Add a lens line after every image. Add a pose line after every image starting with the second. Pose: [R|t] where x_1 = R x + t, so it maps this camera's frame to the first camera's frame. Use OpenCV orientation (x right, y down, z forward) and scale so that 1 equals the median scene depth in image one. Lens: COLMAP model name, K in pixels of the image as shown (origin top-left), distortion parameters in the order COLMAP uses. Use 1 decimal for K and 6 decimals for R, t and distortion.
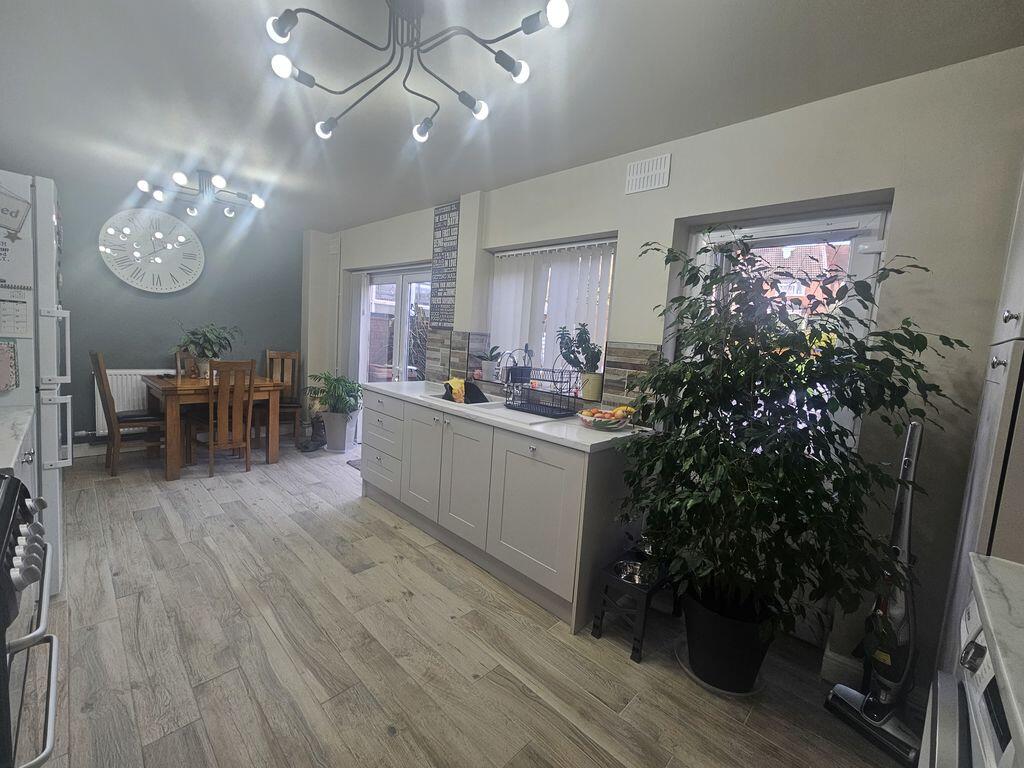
lens RADIAL K [[419.0, 0, 507.7], [0, 419.0, 381.1], [0, 0, 1]] dist [0.003005, 0.000716]
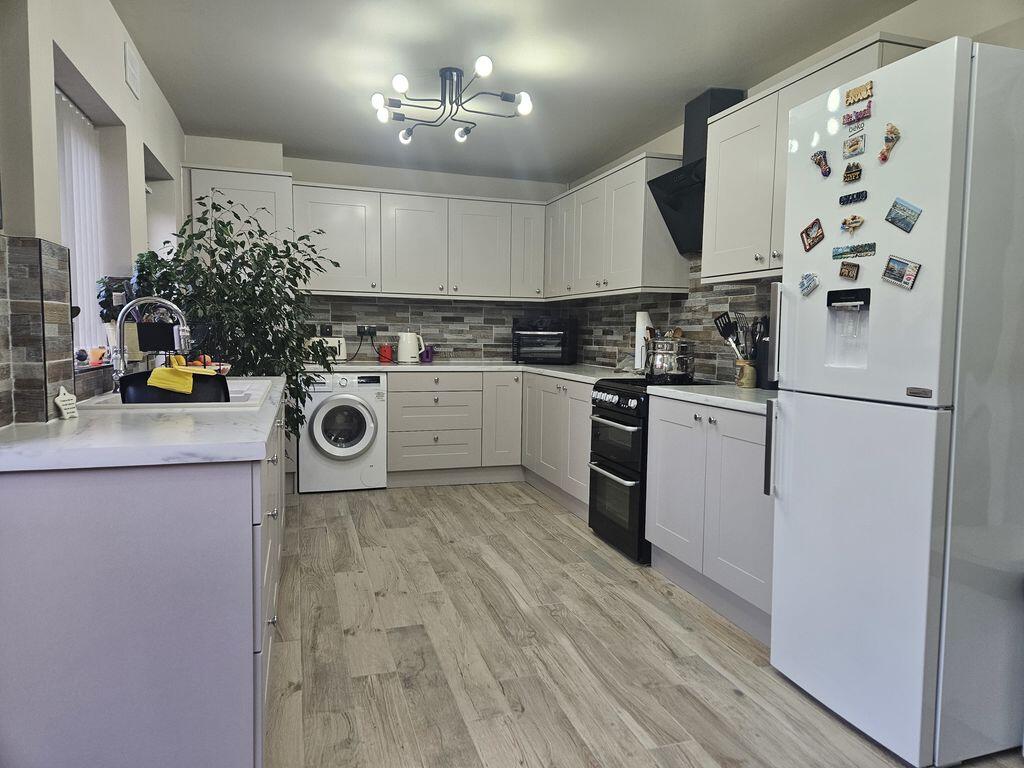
lens RADIAL K [[683.8, 0, 515.1], [0, 683.8, 384.5], [0, 0, 1]] dist [0.078850, -0.017810]
pose [[-0.879623, -0.117728, 0.460873, -1.064352], [-0.027229, 0.979762, 0.198305, -0.195024], [-0.474892, 0.161884, -0.865027, 1.992857]]
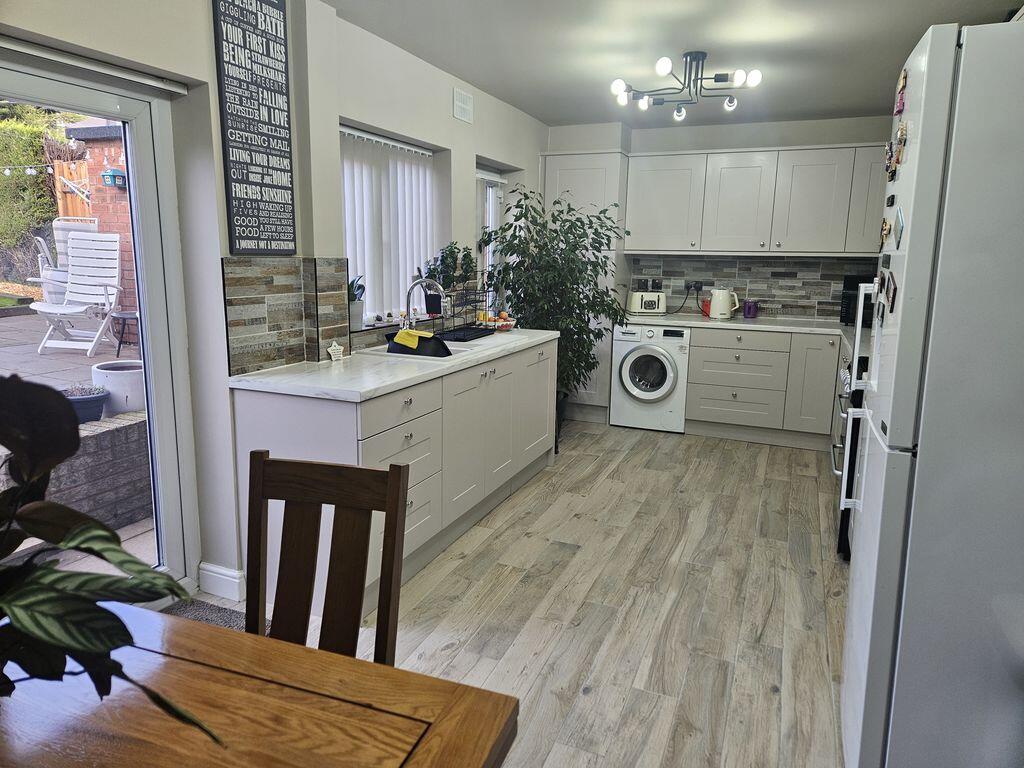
lens RADIAL K [[683.8, 0, 514.3], [0, 683.8, 375.8], [0, 0, 1]] dist [0.078850, -0.017810]
pose [[-0.364827, -0.242791, 0.898863, -1.630571], [0.052689, 0.958472, 0.280277, -0.321868], [-0.929583, 0.149613, -0.336884, 1.659797]]
